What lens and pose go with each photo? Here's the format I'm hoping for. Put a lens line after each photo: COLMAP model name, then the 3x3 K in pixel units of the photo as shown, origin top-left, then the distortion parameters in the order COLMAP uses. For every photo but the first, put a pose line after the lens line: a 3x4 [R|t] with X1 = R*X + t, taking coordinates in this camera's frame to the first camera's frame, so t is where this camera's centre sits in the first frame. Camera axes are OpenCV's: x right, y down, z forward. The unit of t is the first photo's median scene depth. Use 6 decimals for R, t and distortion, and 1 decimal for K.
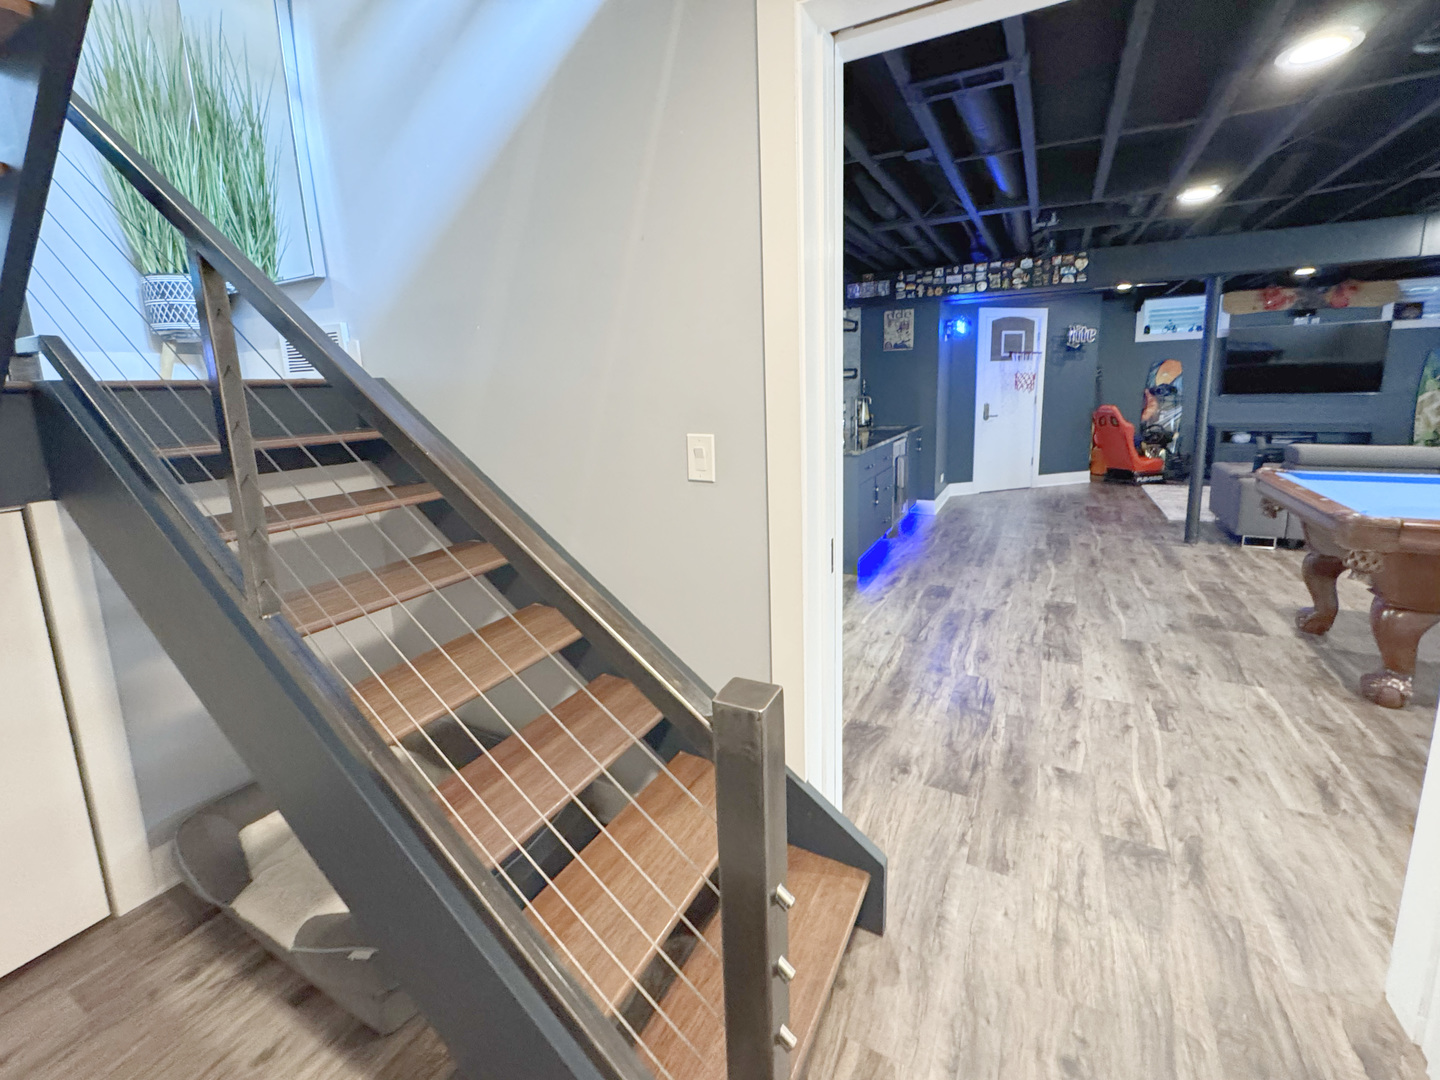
lens RADIAL K [[615.9, 0, 721.9], [0, 615.9, 493.3], [0, 0, 1]] dist [-0.000841, -0.000636]
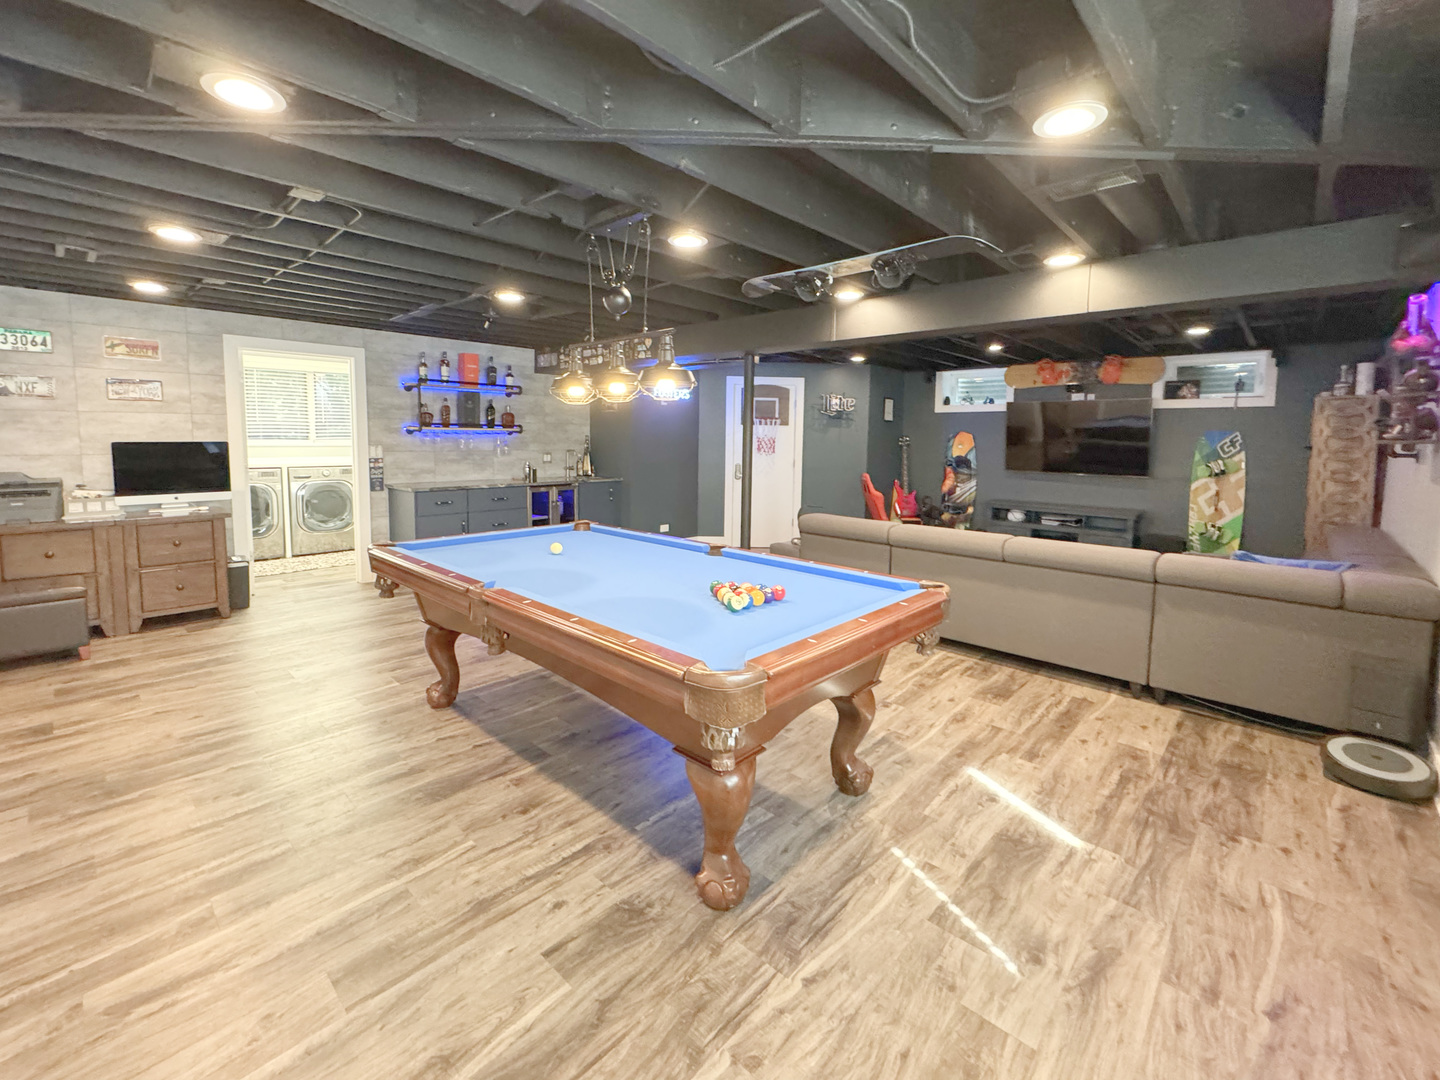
lens RADIAL K [[615.9, 0, 721.9], [0, 615.9, 493.3], [0, 0, 1]] dist [-0.000841, -0.000636]
pose [[0.964511, 0.070539, -0.254447, 0.698569], [-0.092003, 0.993046, -0.073452, -0.014706], [0.247496, 0.094255, 0.964293, -0.032006]]
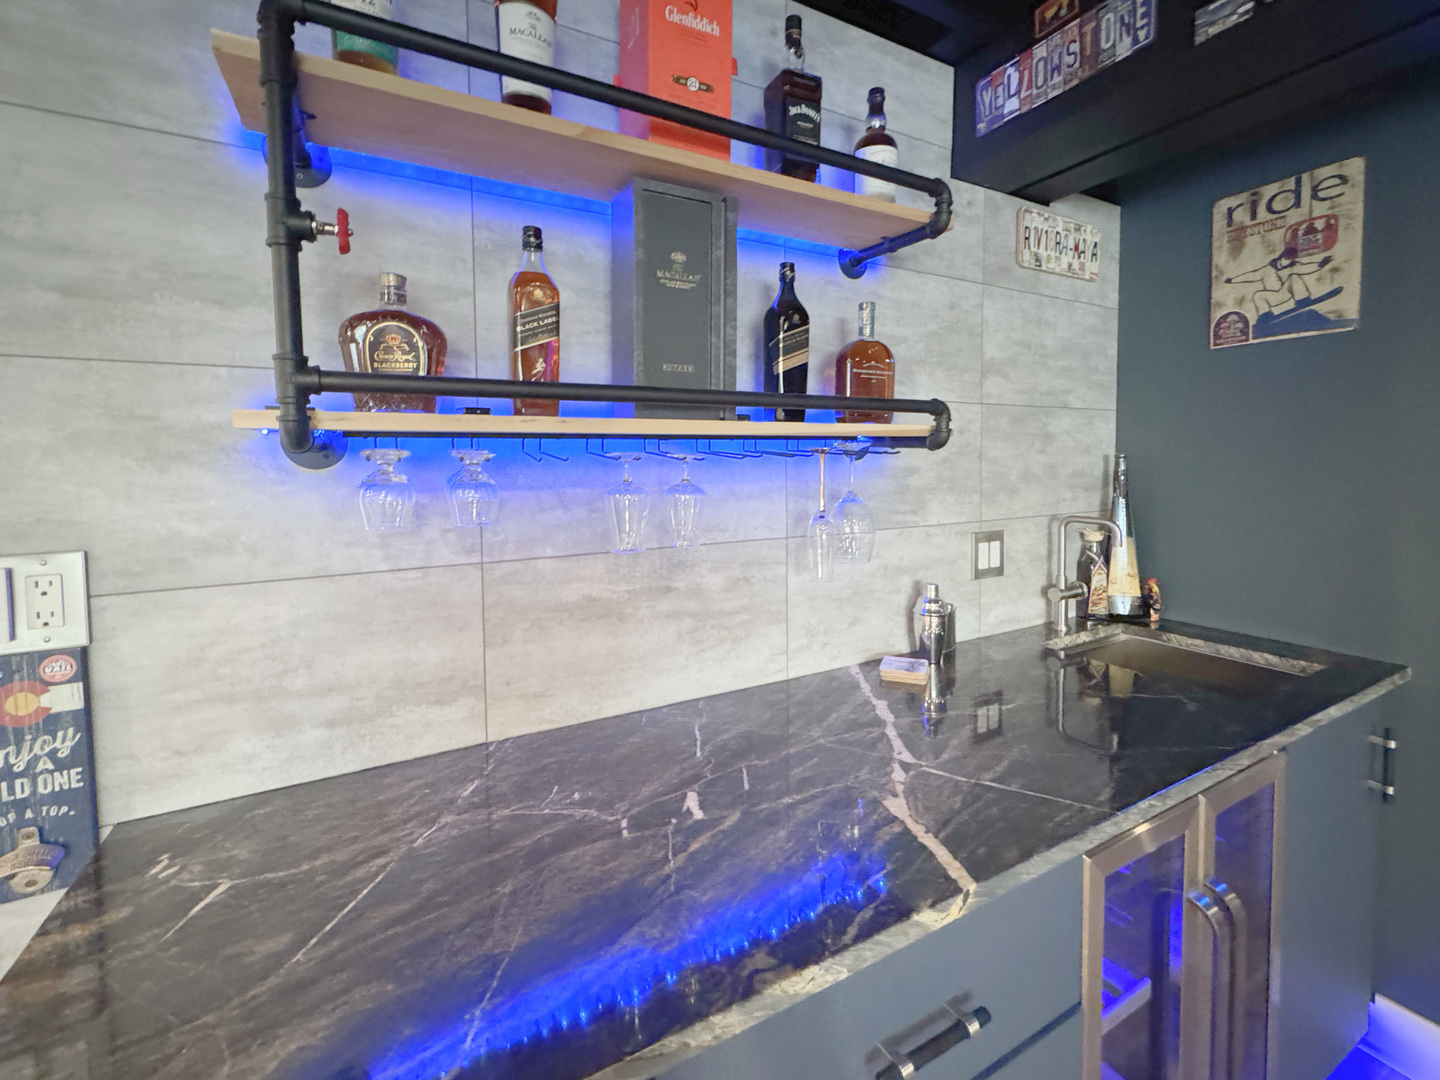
lens RADIAL K [[615.9, 0, 721.9], [0, 615.9, 493.3], [0, 0, 1]] dist [-0.000841, -0.000636]
pose [[0.834474, 0.049720, -0.548800, 0.211208], [-0.115380, 0.989610, -0.085784, -0.109914], [0.538833, 0.134905, 0.831541, 0.603746]]
